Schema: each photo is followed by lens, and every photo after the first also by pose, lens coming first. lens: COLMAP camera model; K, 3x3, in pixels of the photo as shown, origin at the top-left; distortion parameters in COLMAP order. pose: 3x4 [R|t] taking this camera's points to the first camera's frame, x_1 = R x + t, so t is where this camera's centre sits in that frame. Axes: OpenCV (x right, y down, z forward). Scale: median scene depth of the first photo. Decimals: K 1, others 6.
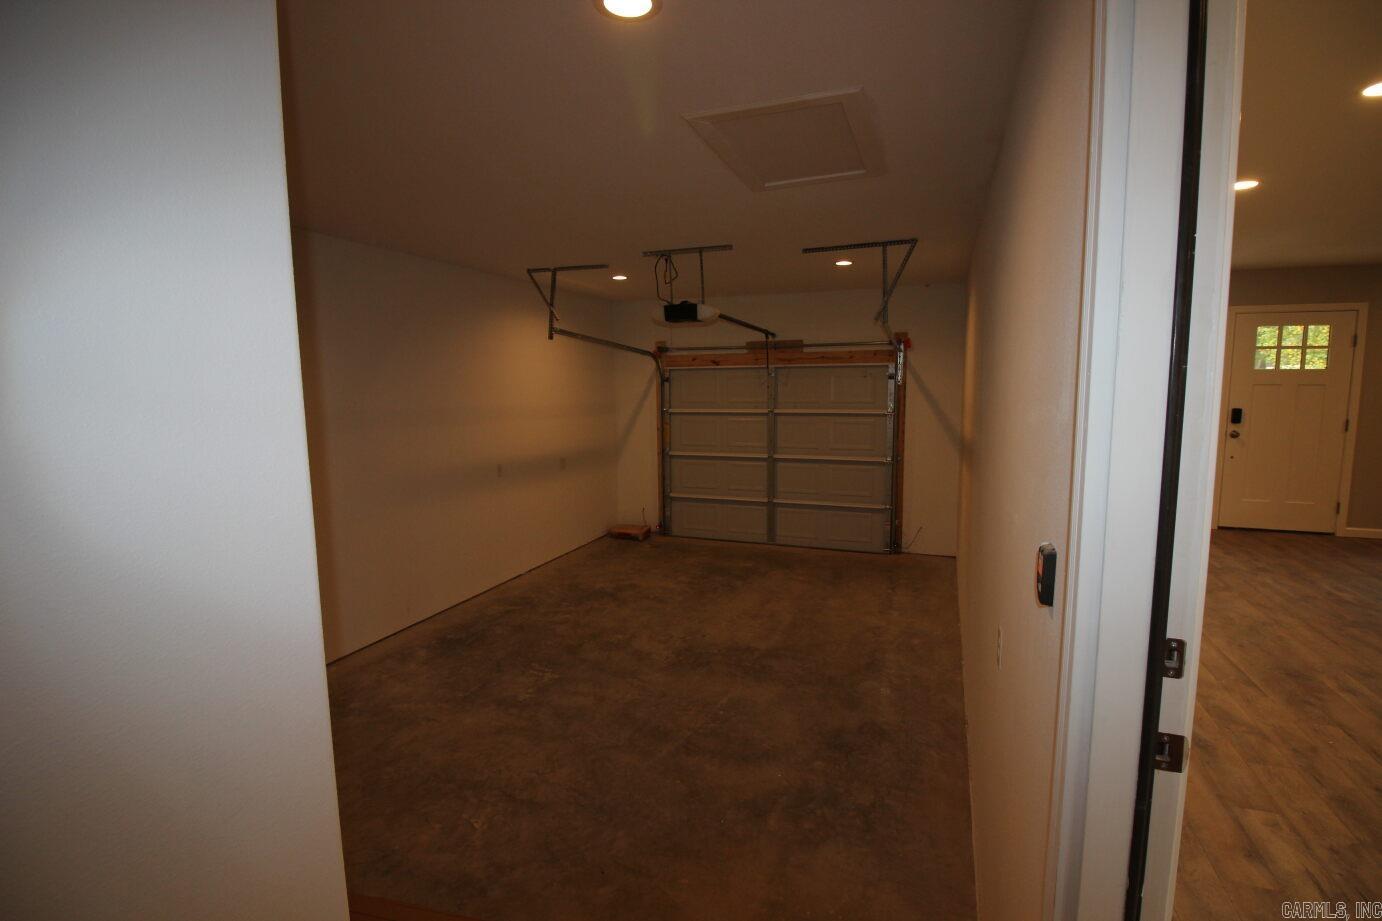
lens RADIAL K [[641.5, 0, 692.0], [0, 641.5, 455.1], [0, 0, 1]] dist [-0.000693, -0.012561]
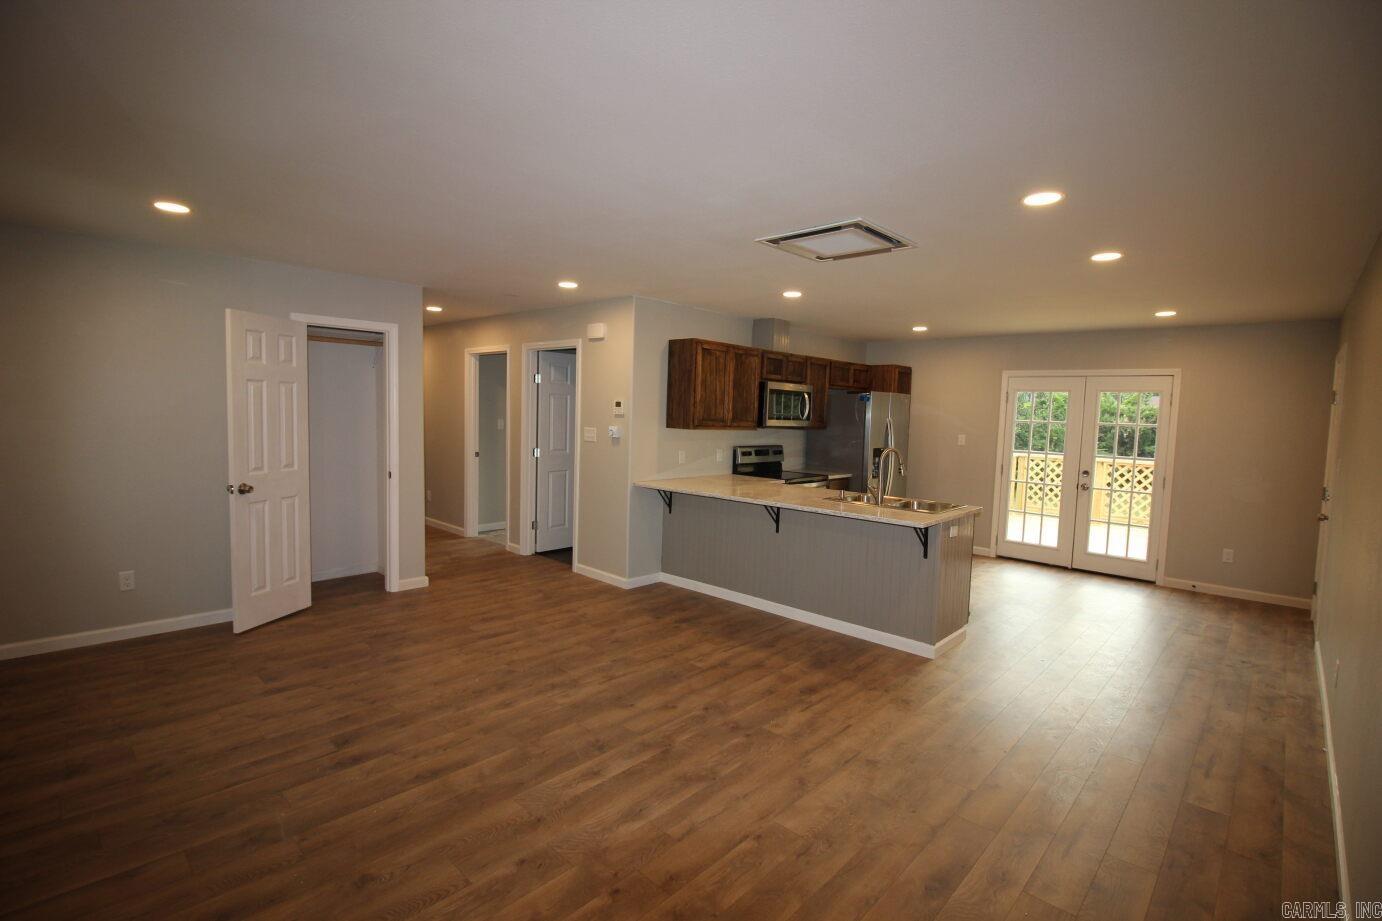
lens RADIAL K [[641.5, 0, 692.0], [0, 641.5, 455.1], [0, 0, 1]] dist [-0.000693, -0.012561]
pose [[-0.926601, -0.046709, 0.373133, 0.866024], [0.018553, 0.985369, 0.169421, -0.223268], [-0.375587, 0.163908, -0.912178, 1.759129]]
